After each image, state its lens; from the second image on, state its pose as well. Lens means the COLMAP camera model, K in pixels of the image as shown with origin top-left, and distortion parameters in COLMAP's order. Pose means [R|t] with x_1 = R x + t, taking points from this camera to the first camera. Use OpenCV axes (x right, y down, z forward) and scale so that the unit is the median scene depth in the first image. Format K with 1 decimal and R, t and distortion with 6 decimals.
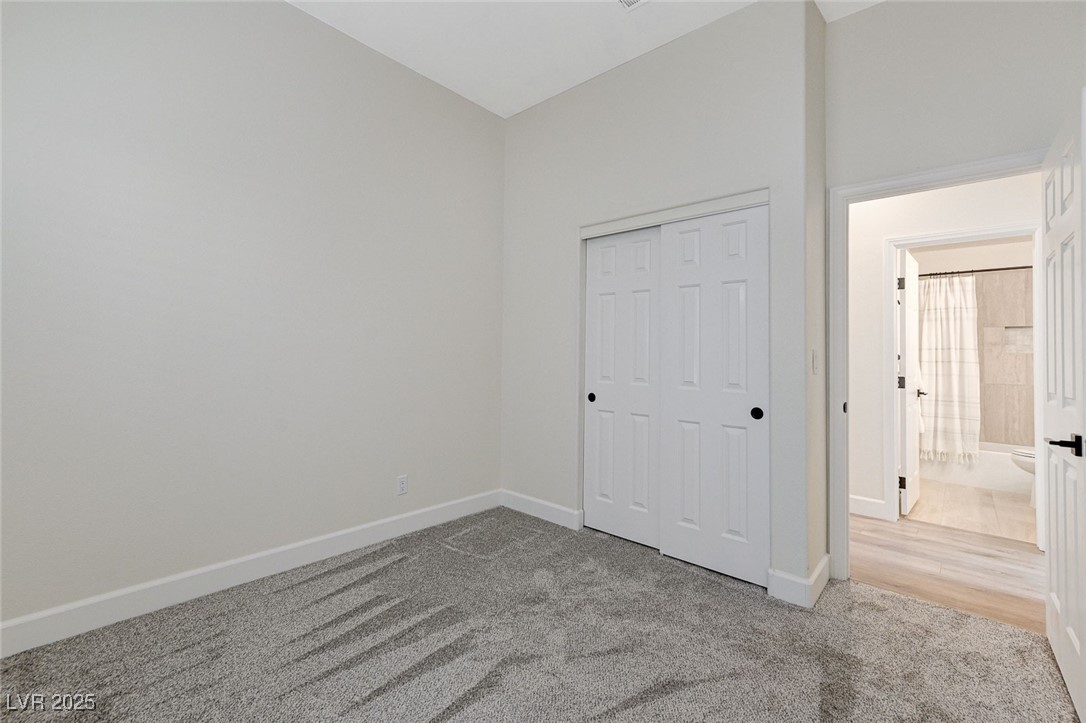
lens RADIAL K [[461.6, 0, 539.6], [0, 461.6, 346.8], [0, 0, 1]] dist [0.003076, 0.000361]
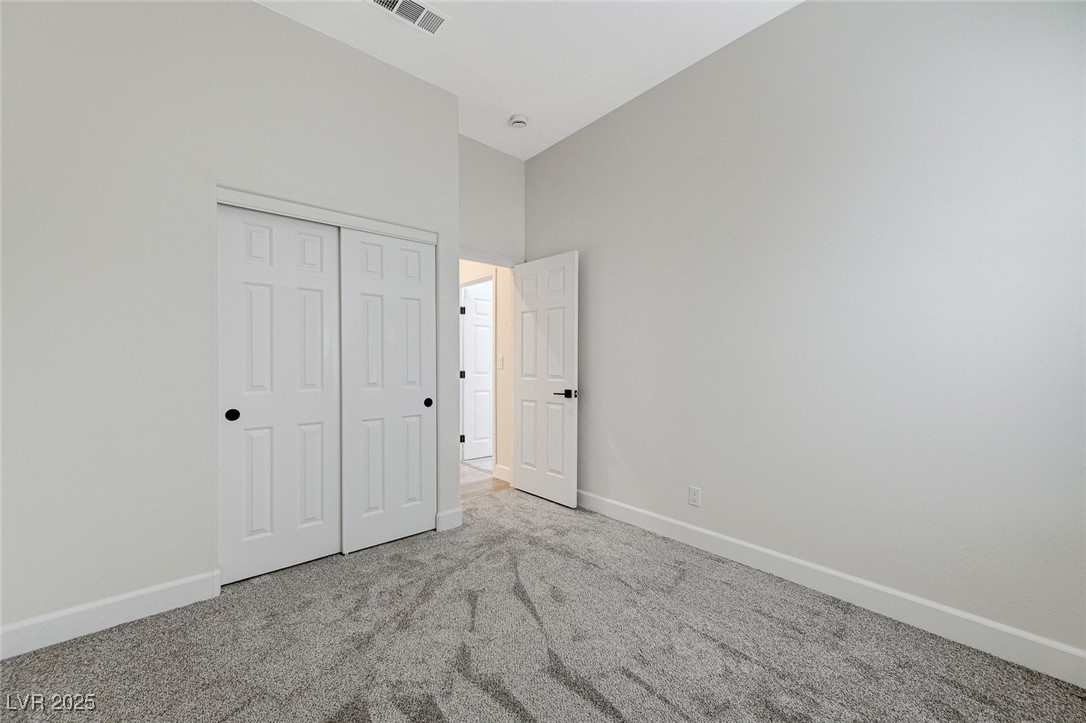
lens RADIAL K [[426.5, 0, 542.2], [0, 426.5, 355.7], [0, 0, 1]] dist [0.024316, 0.000103]
pose [[0.129414, -0.008969, 0.991550, -0.723380], [-0.022867, 0.999666, 0.012027, -0.012687], [-0.991327, -0.024231, 0.129166, 0.535663]]
